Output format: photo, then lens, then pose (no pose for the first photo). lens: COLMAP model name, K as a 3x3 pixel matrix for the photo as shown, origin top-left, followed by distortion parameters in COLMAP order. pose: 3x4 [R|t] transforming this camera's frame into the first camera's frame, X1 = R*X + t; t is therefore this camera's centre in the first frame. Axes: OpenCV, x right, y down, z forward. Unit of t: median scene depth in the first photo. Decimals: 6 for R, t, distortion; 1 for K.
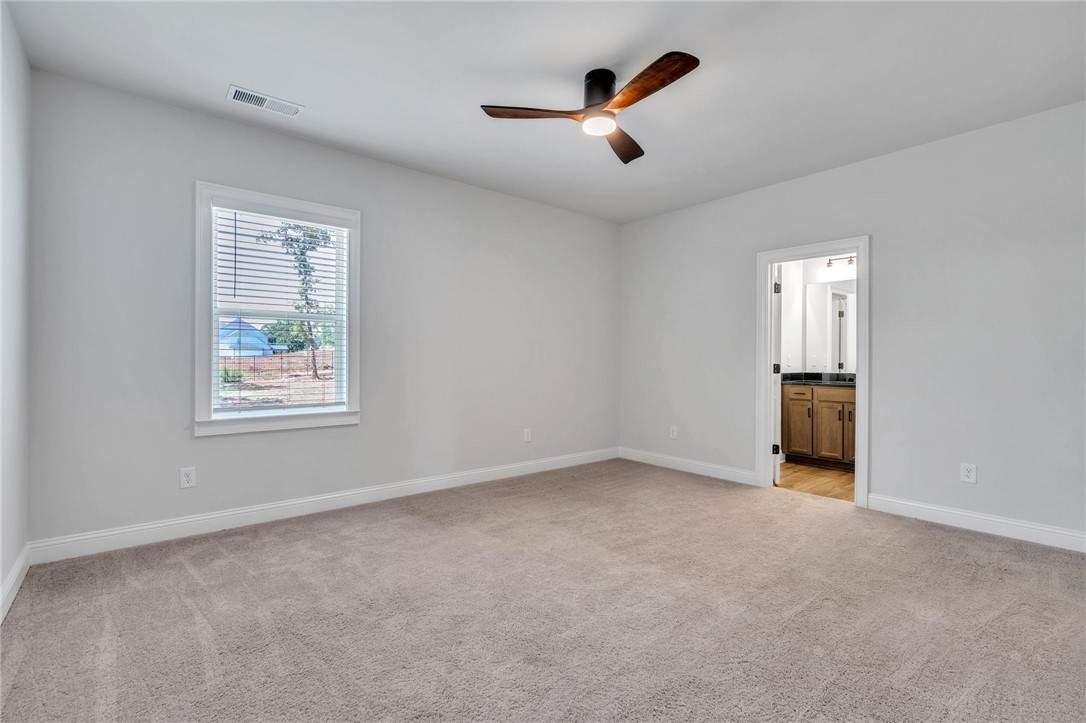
lens RADIAL K [[487.7, 0, 527.7], [0, 487.7, 360.6], [0, 0, 1]] dist [-0.015290, 0.000135]
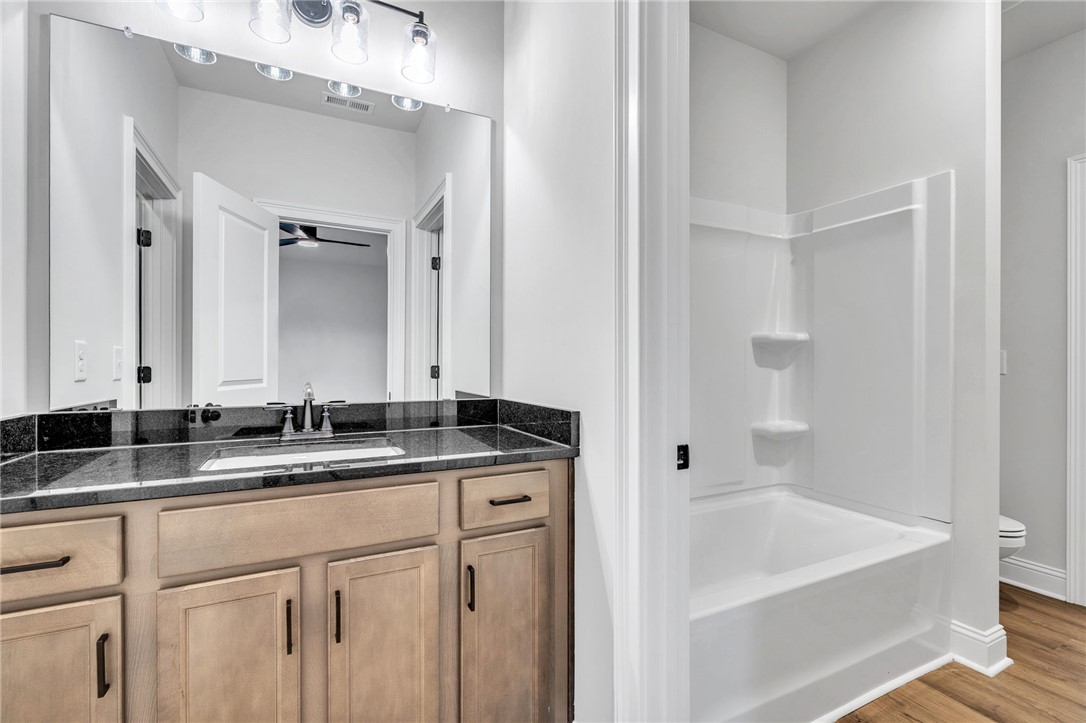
lens RADIAL K [[487.7, 0, 527.7], [0, 487.7, 360.6], [0, 0, 1]] dist [-0.015290, 0.000135]
pose [[0.219966, -0.002721, 0.975504, 0.452912], [0.018575, 0.999826, -0.001399, 0.006124], [-0.975331, 0.018428, 0.219979, 0.821489]]
